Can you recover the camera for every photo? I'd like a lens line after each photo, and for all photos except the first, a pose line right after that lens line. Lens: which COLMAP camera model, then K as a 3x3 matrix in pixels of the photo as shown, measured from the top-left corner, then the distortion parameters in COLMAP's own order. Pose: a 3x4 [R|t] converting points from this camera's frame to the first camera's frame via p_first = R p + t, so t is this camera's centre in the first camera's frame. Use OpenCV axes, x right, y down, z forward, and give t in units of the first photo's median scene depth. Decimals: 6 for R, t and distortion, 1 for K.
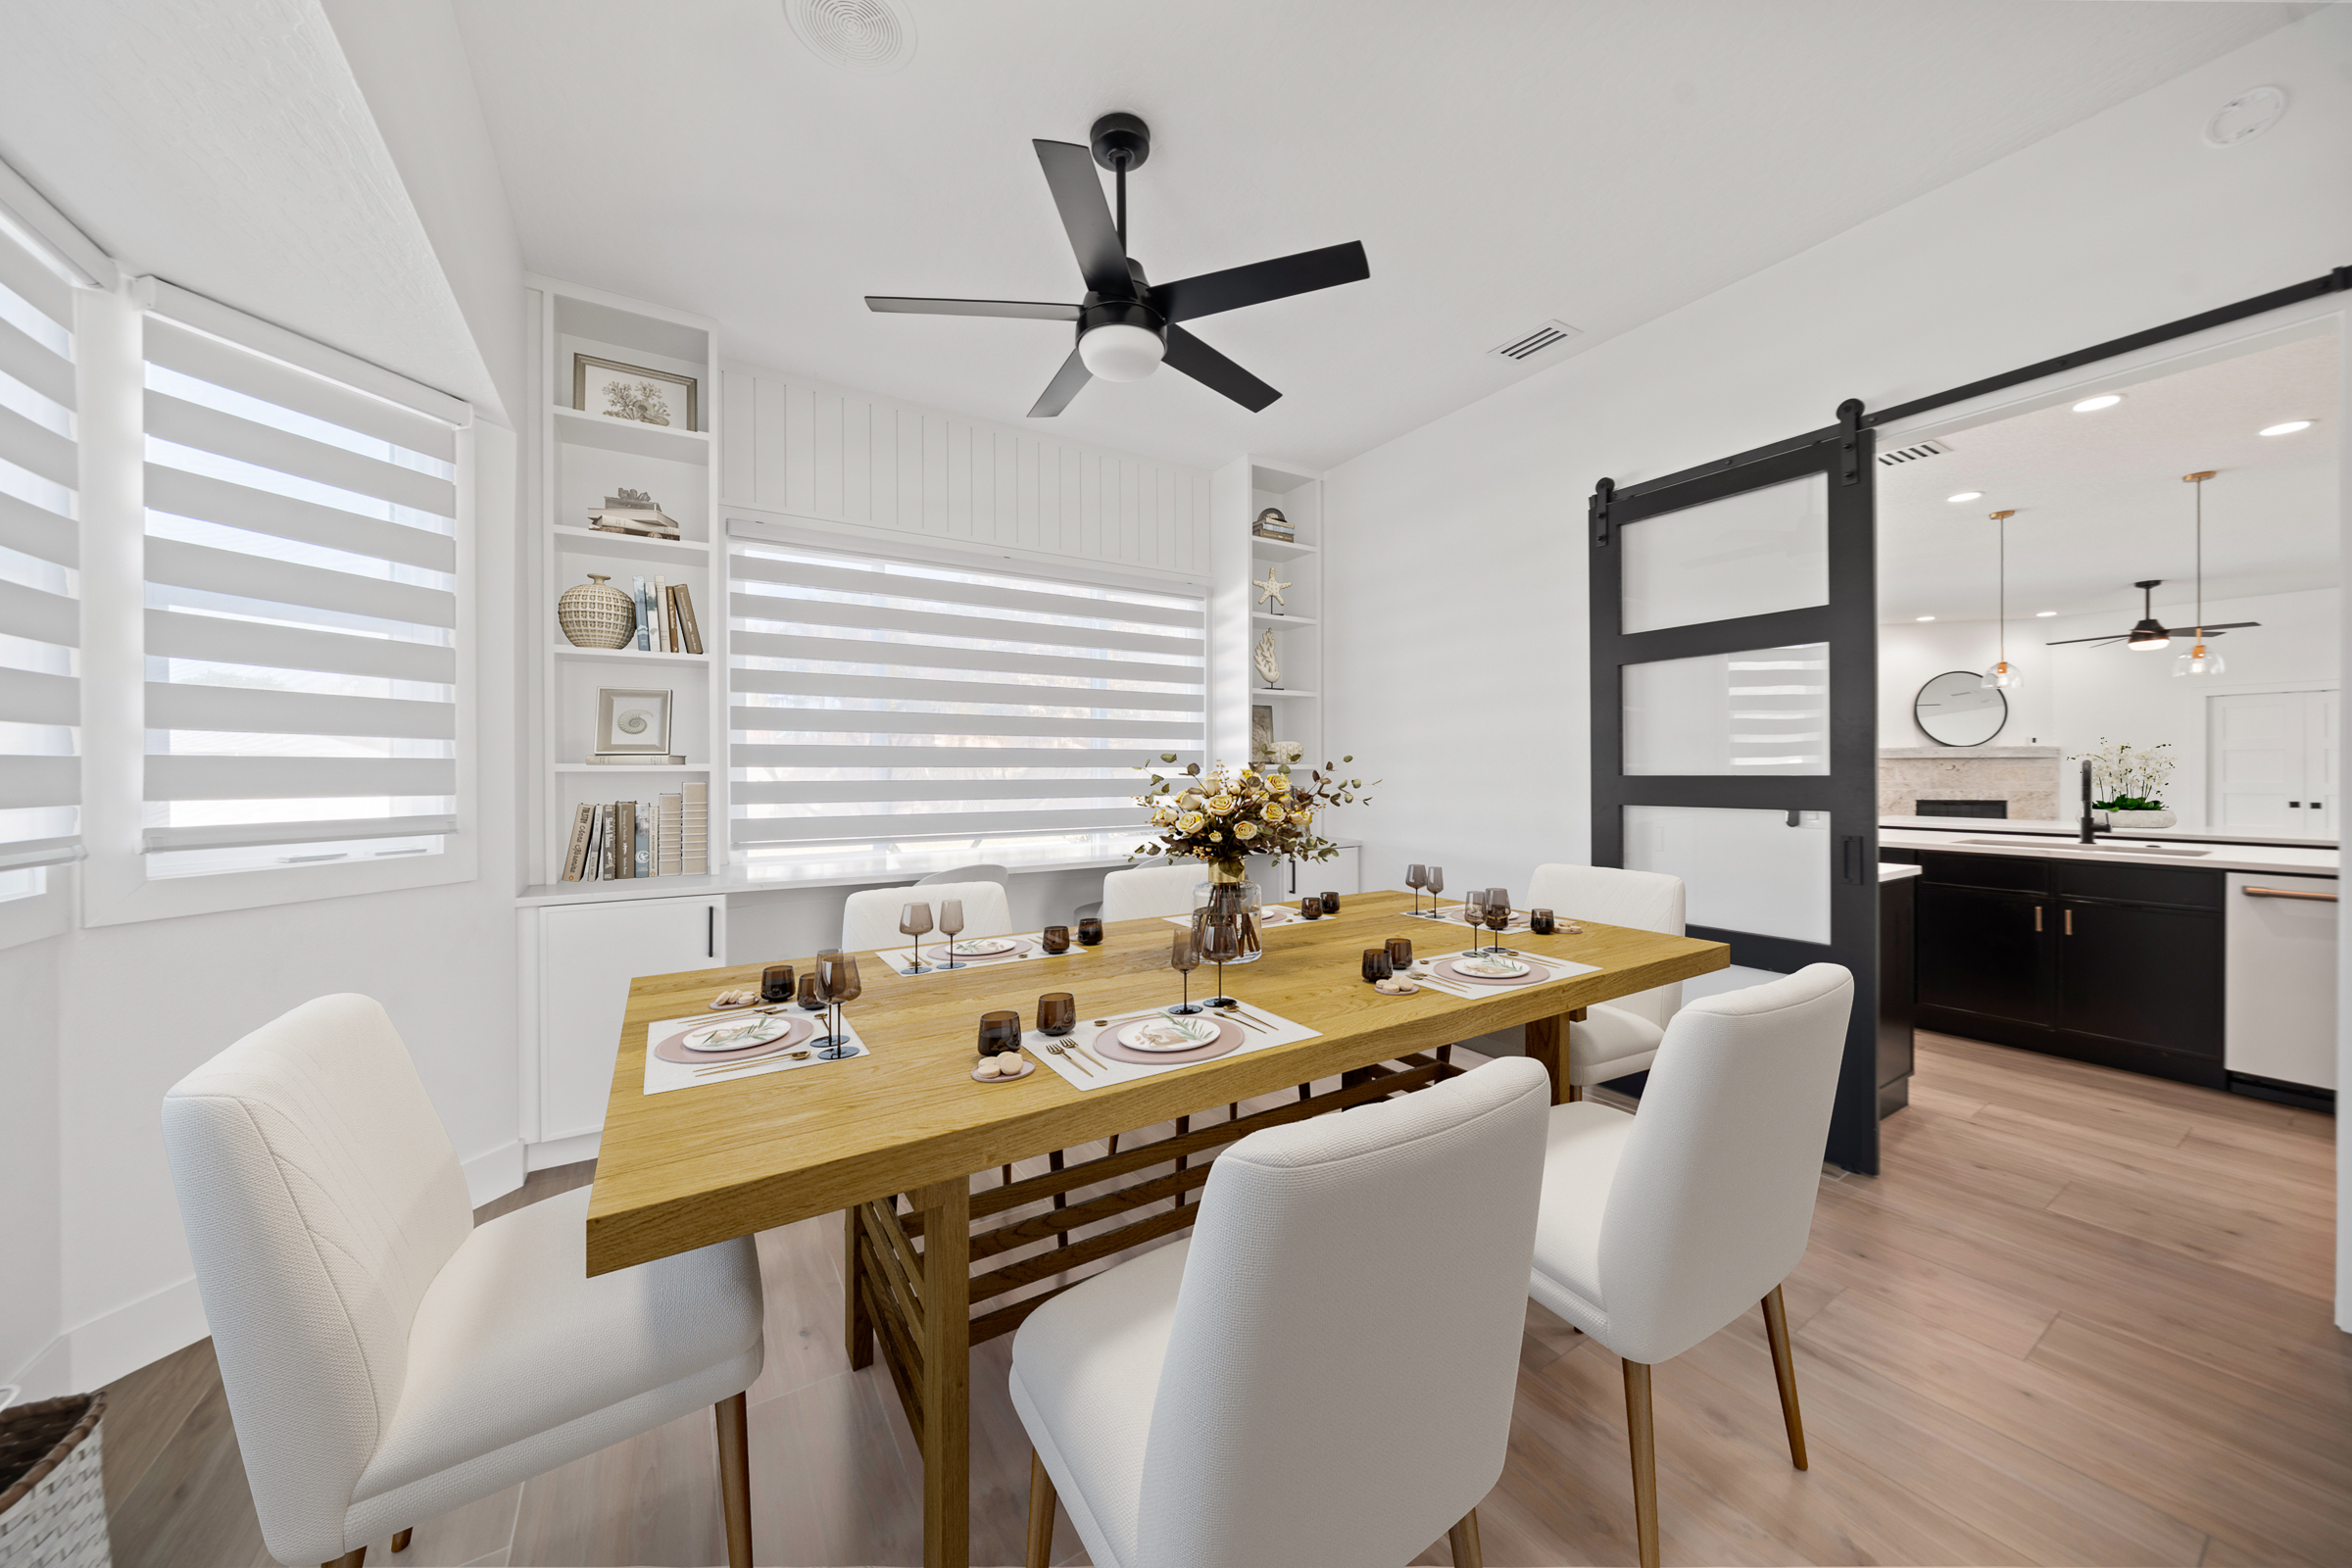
lens RADIAL K [[815.3, 0, 1165.1], [0, 815.3, 779.6], [0, 0, 1]] dist [-0.004365, 0.000420]
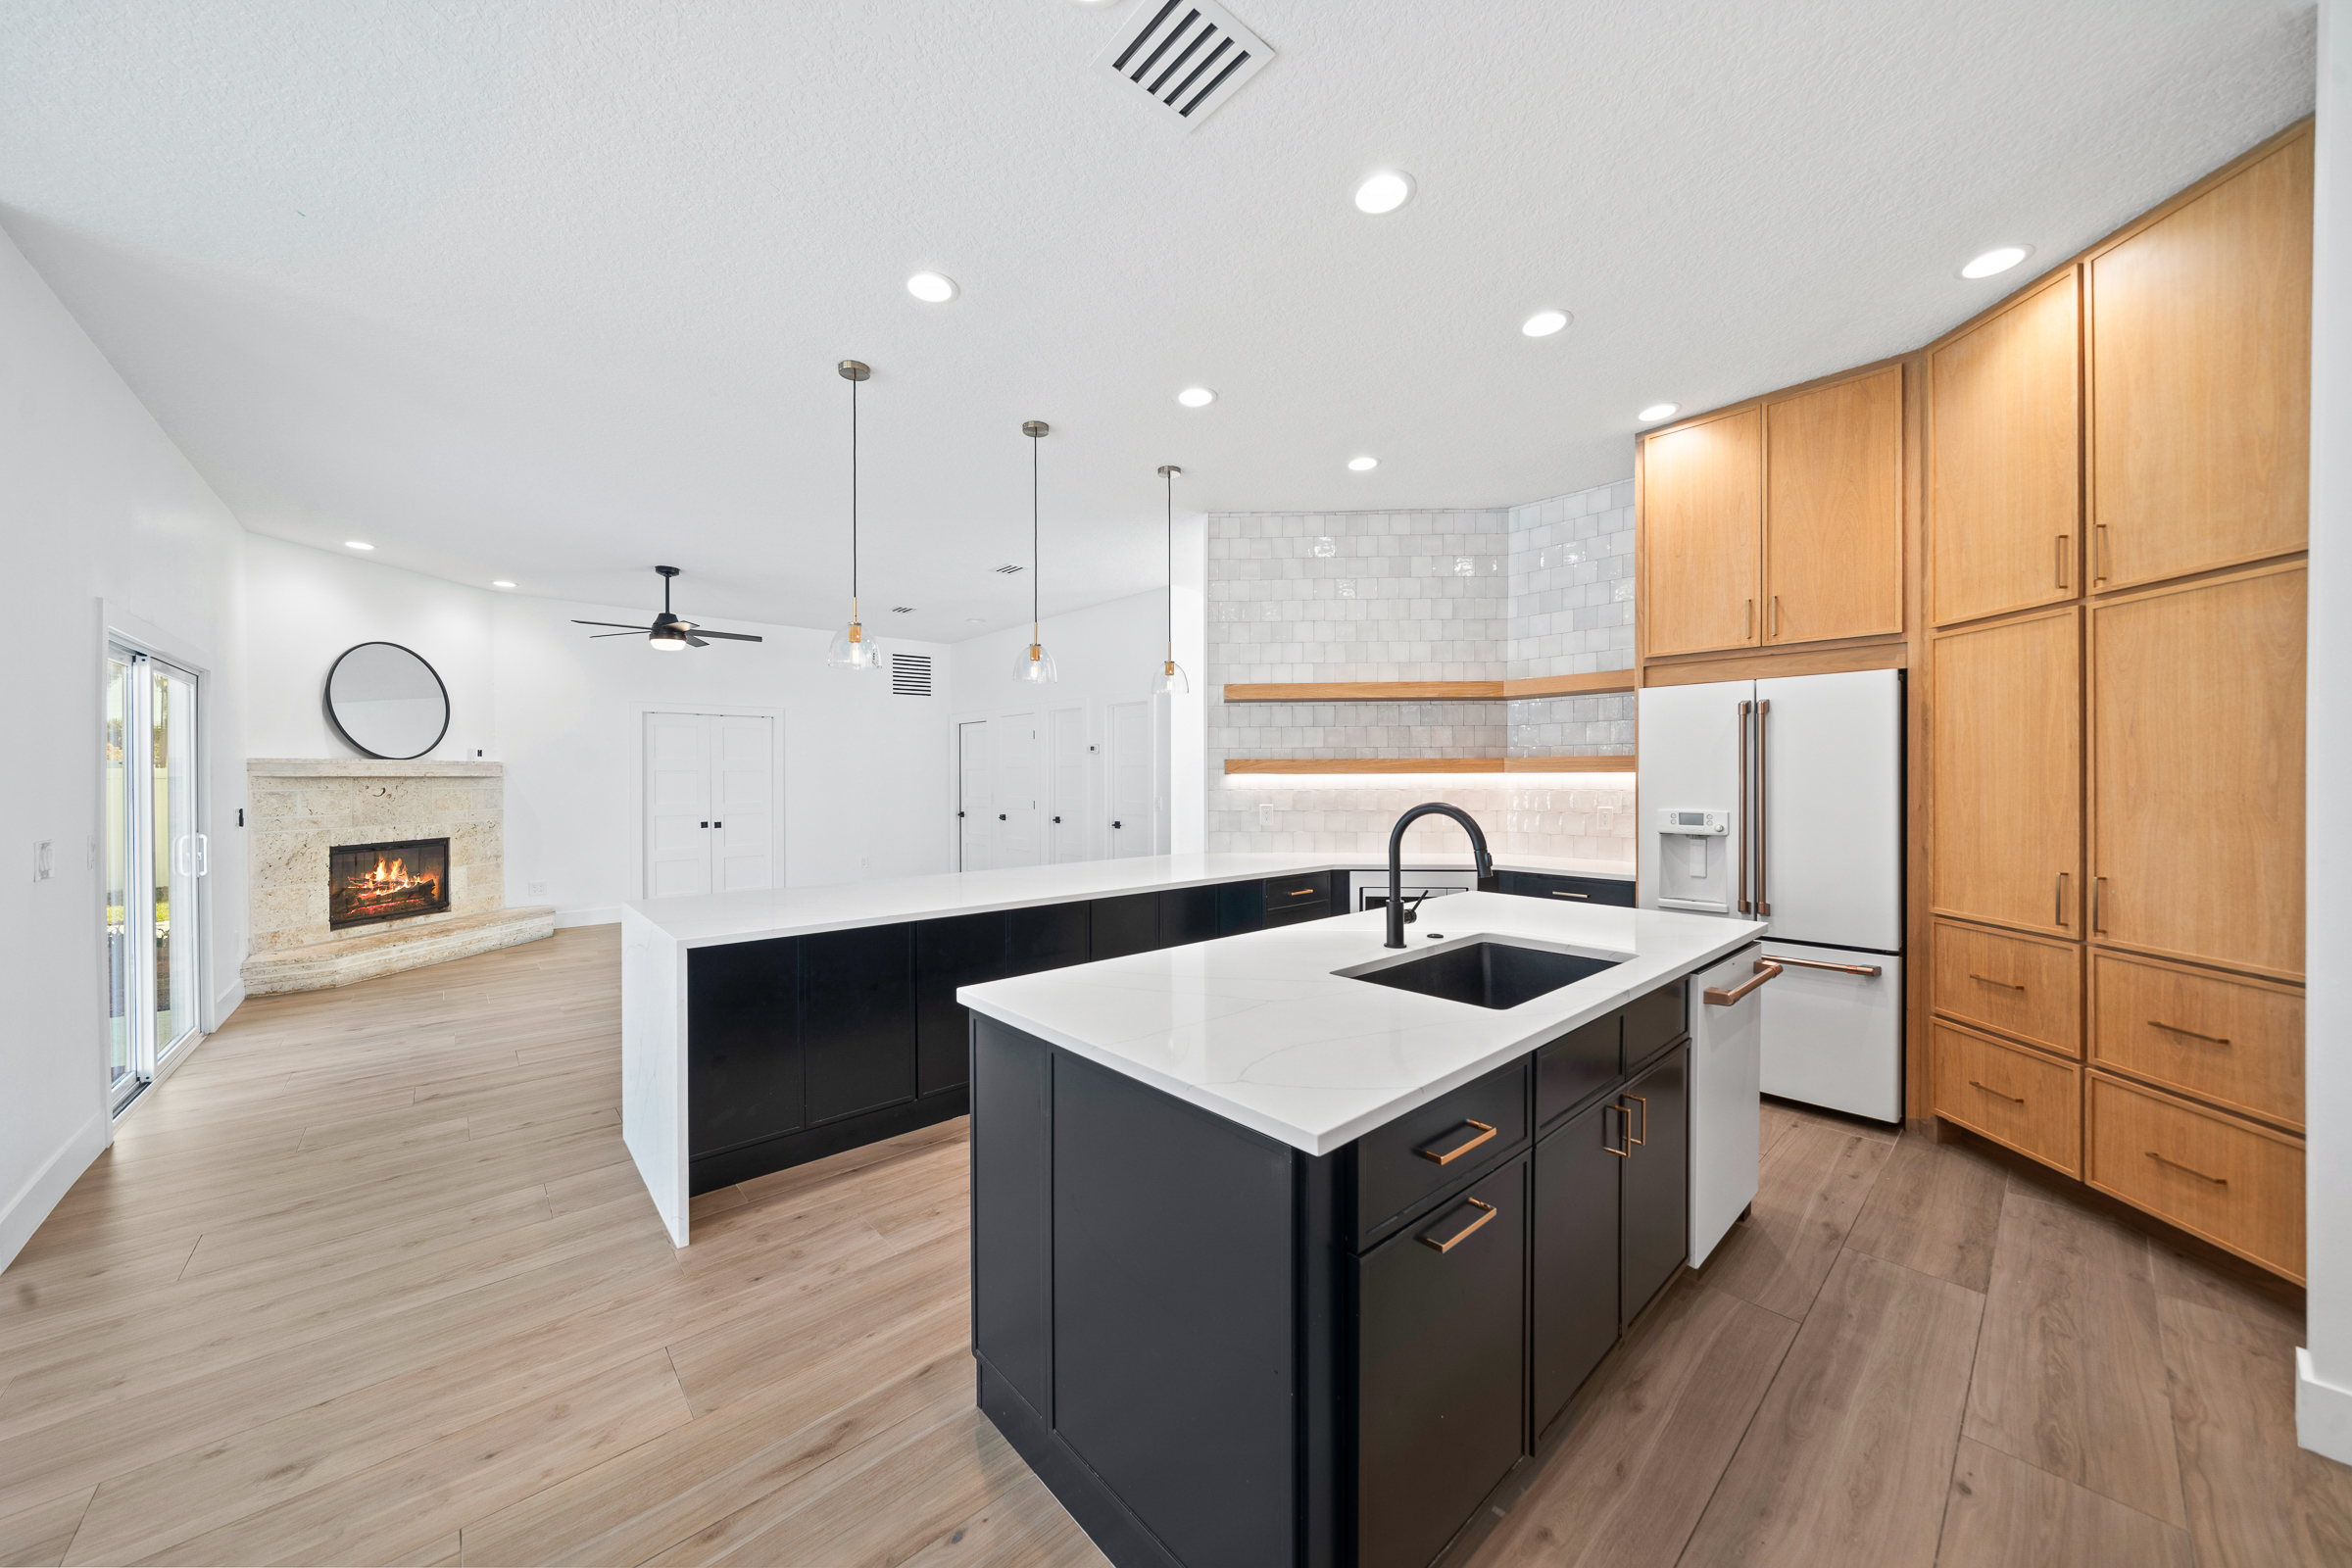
lens RADIAL K [[815.3, 0, 1162.9], [0, 815.3, 782.6], [0, 0, 1]] dist [-0.004365, 0.000420]
pose [[-0.168422, -0.004868, 0.985703, 0.244112], [0.012522, 0.999897, 0.007077, -0.019361], [-0.985635, 0.013535, -0.168344, 0.515584]]
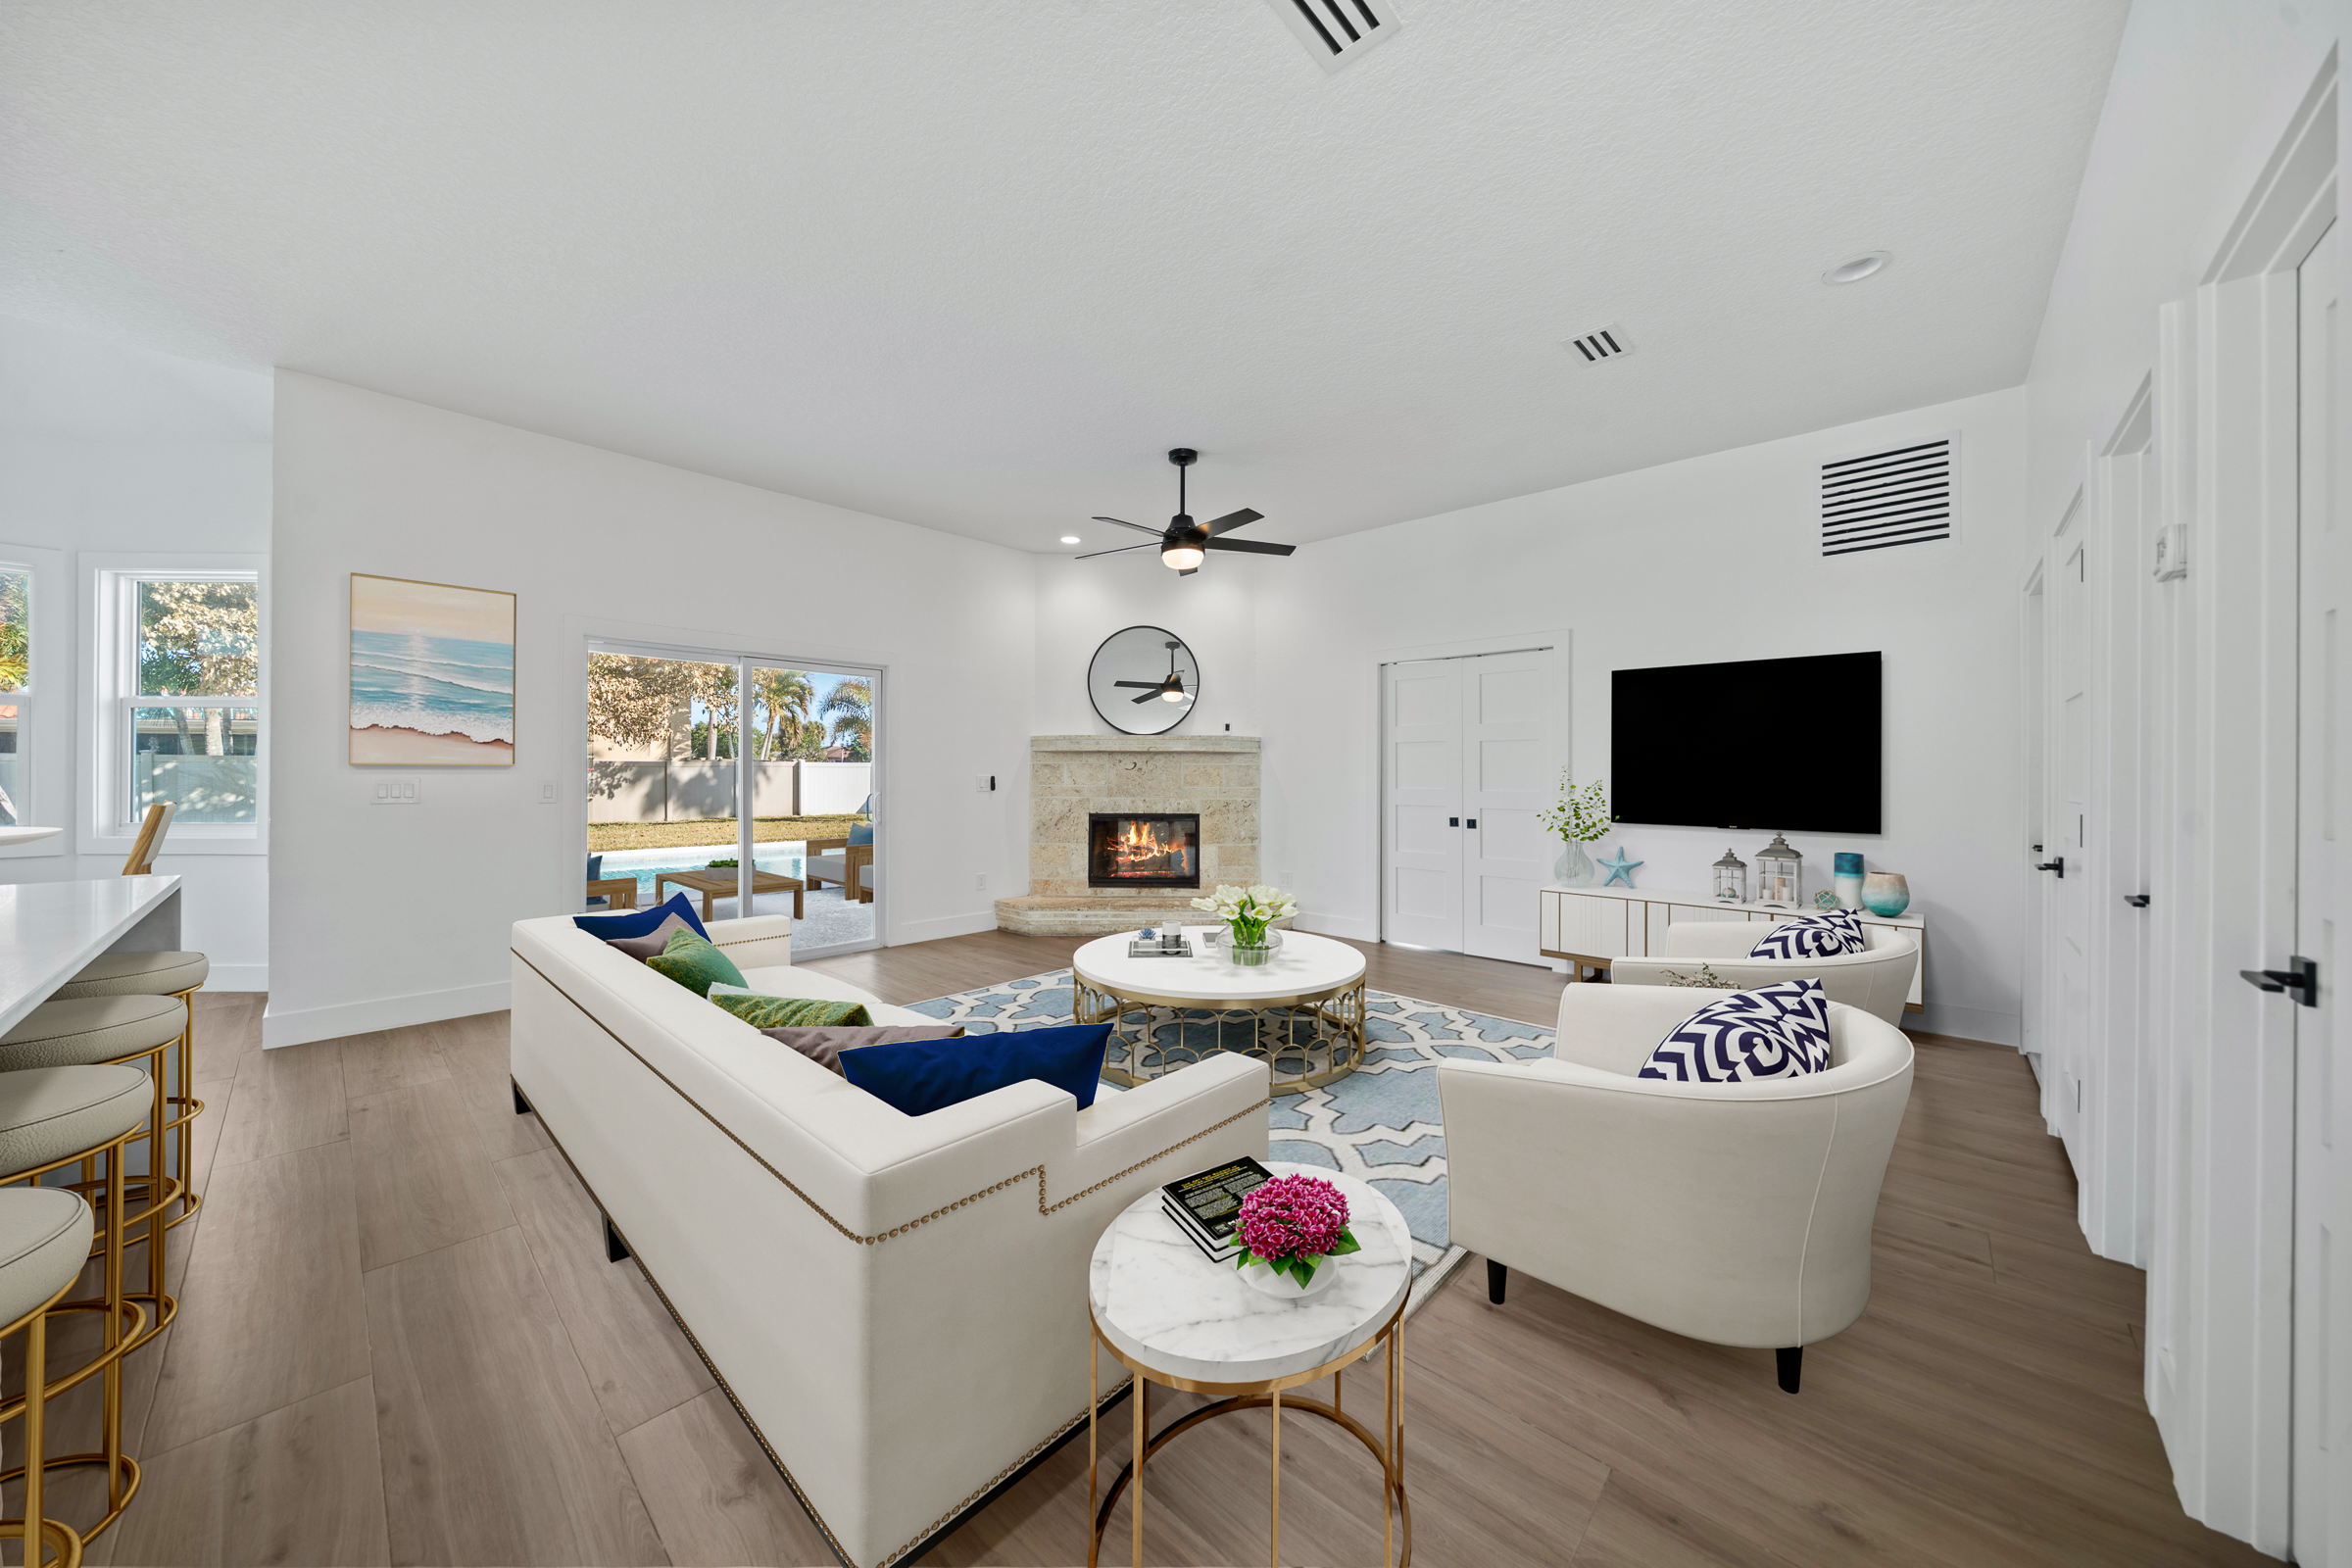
lens RADIAL K [[815.3, 0, 1168.0], [0, 815.3, 775.7], [0, 0, 1]] dist [-0.004365, 0.000420]
pose [[0.965536, 0.005233, 0.260216, 0.838849], [-0.003967, 0.999978, -0.005390, -0.002907], [-0.260239, 0.004172, 0.965535, 0.340520]]
